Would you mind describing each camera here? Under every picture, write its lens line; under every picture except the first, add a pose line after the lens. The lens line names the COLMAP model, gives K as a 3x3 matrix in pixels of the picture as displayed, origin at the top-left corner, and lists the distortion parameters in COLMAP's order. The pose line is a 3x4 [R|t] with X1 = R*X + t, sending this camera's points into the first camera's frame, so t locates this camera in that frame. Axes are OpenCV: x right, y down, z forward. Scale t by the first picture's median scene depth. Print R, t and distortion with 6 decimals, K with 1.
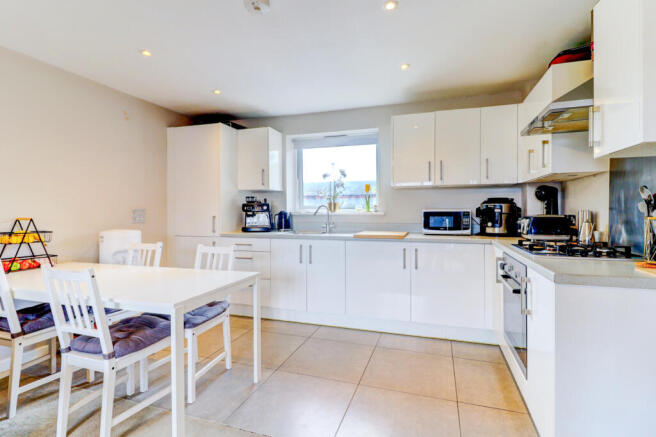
lens RADIAL K [[316.5, 0, 330.5], [0, 316.5, 212.6], [0, 0, 1]] dist [-0.000244, -0.000028]
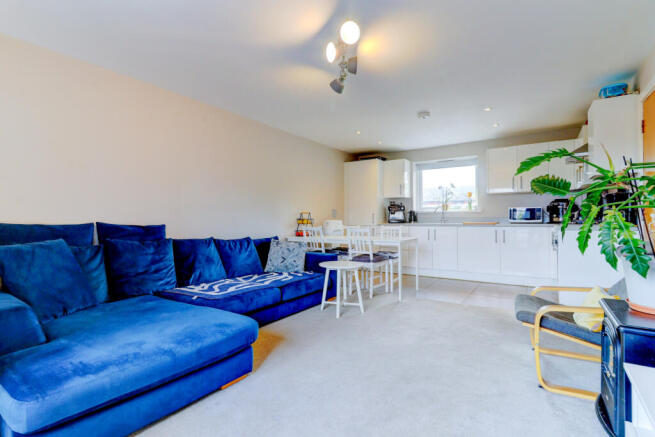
lens RADIAL K [[316.0, 0, 330.0], [0, 316.0, 212.6], [0, 0, 1]] dist [-0.000244, -0.000028]
pose [[0.963133, -0.008760, -0.268885, -0.124954], [0.002440, 0.999713, -0.023826, 0.043996], [0.269016, 0.022292, 0.962878, -0.651872]]
